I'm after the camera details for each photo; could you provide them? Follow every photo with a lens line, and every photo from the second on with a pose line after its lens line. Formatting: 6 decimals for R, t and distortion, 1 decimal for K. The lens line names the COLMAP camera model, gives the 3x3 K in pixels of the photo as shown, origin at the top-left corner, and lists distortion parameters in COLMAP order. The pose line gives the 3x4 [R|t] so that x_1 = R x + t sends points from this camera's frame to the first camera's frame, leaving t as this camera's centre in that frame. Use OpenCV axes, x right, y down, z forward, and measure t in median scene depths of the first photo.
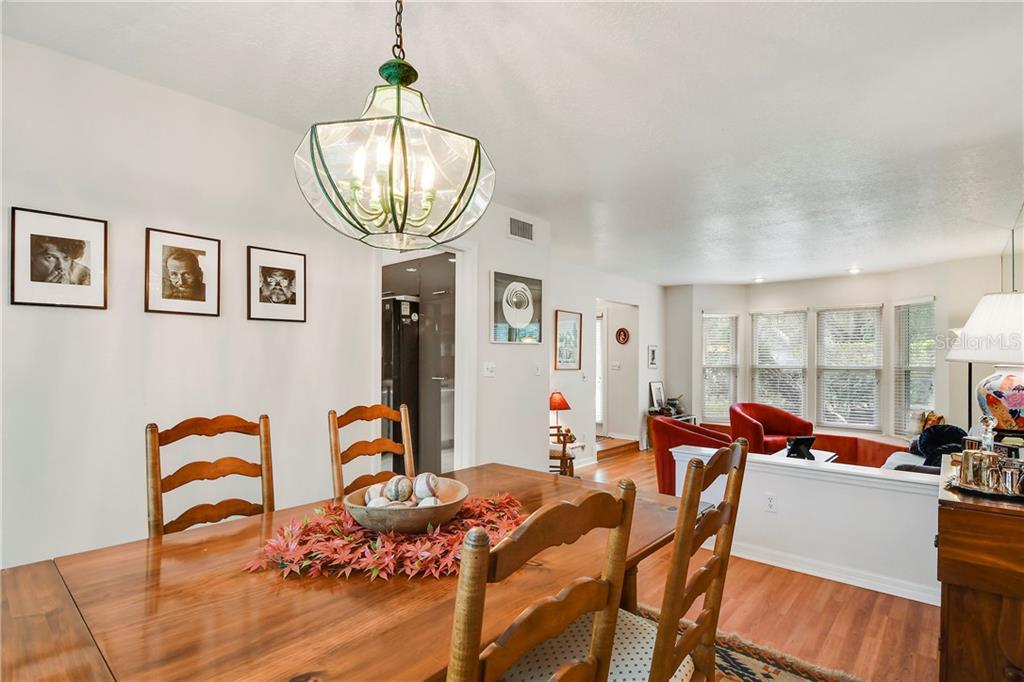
lens RADIAL K [[485.1, 0, 520.3], [0, 485.1, 362.5], [0, 0, 1]] dist [0.037769, 0.000144]
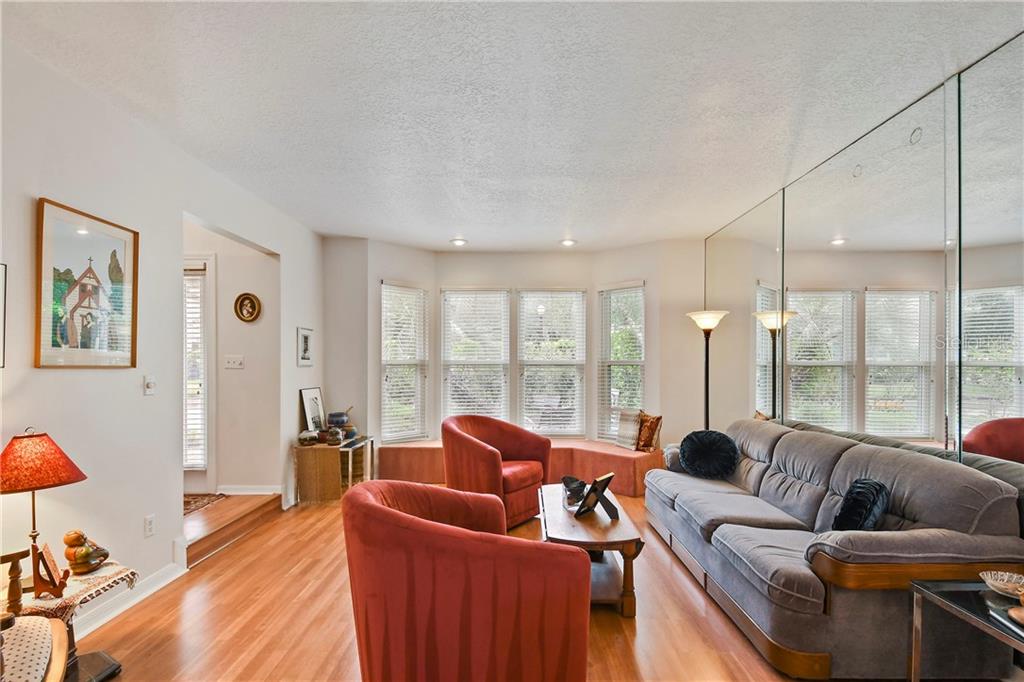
lens RADIAL K [[485.1, 0, 520.3], [0, 485.1, 362.5], [0, 0, 1]] dist [0.037769, 0.000144]
pose [[0.748507, -0.003385, 0.663119, 0.072780], [0.007209, 0.999969, -0.003033, 0.011773], [-0.663088, 0.007051, 0.748508, 0.382041]]
